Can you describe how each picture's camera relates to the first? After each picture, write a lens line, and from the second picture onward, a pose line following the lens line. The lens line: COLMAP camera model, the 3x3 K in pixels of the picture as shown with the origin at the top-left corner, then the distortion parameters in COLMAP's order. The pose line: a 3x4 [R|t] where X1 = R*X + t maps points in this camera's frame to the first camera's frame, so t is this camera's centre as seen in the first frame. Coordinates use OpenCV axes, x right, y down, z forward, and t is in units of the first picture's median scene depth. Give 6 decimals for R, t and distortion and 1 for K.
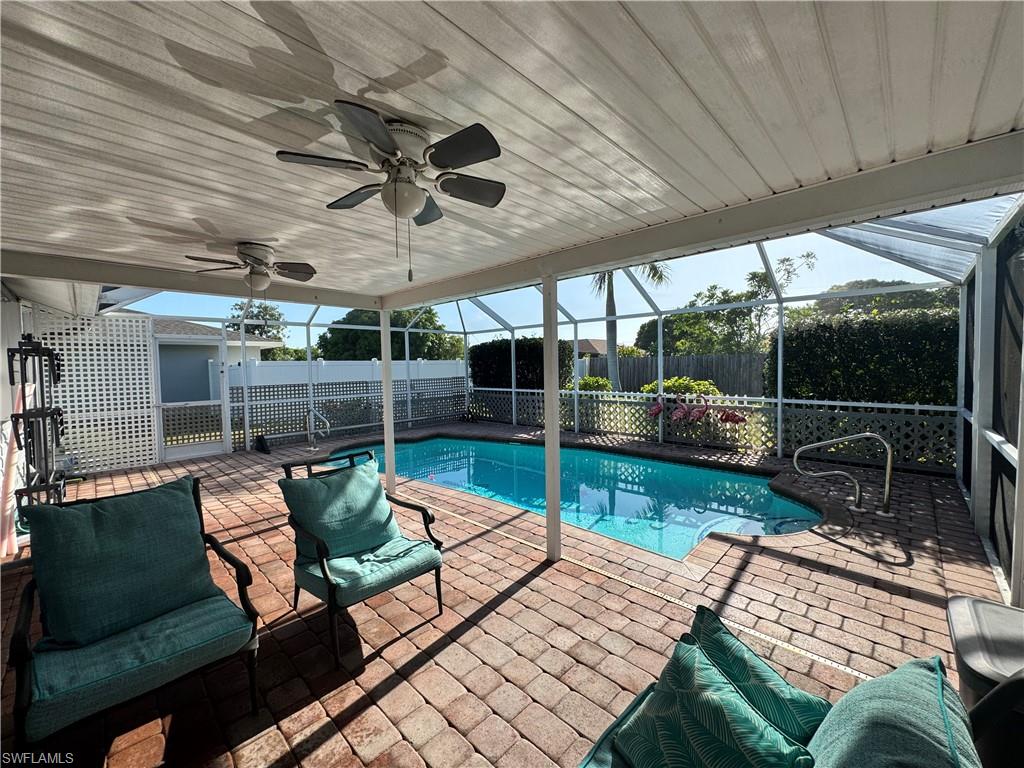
lens RADIAL K [[416.2, 0, 511.2], [0, 416.2, 386.8], [0, 0, 1]] dist [-0.001985, -0.000177]
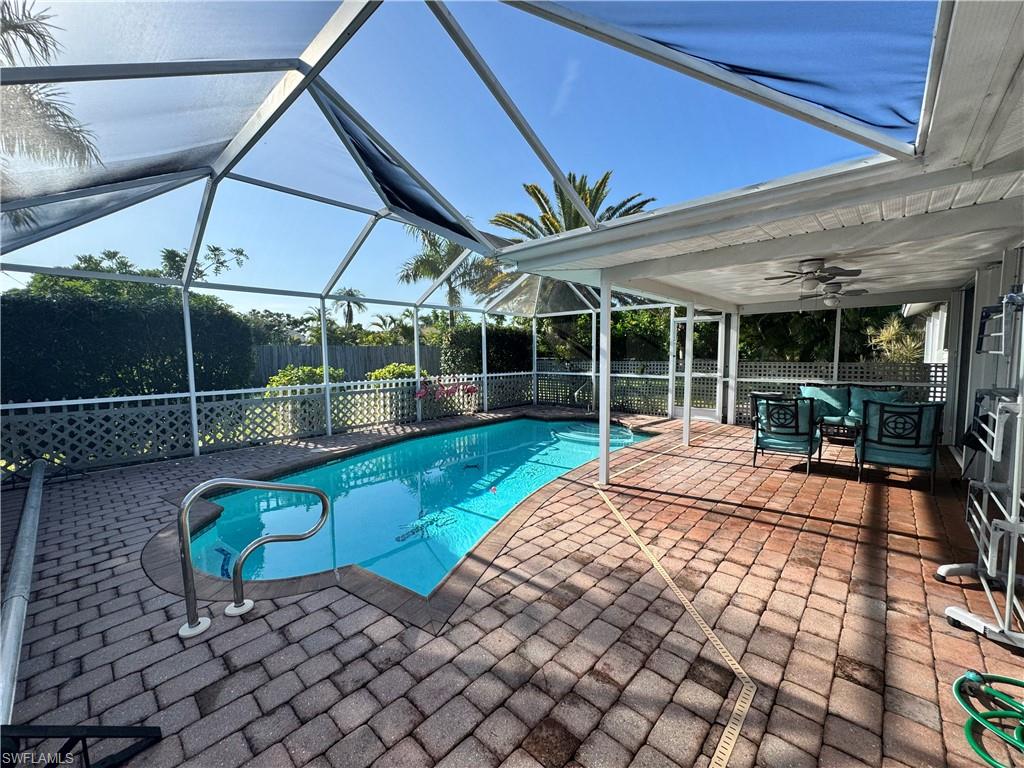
lens RADIAL K [[407.5, 0, 512.0], [0, 407.5, 384.0], [0, 0, 1]] dist [-0.000614, 0.000168]
pose [[-0.028468, -0.062262, 0.997654, -0.864895], [0.057172, 0.996323, 0.063810, -0.026486], [-0.997958, 0.058855, -0.024803, 0.891324]]
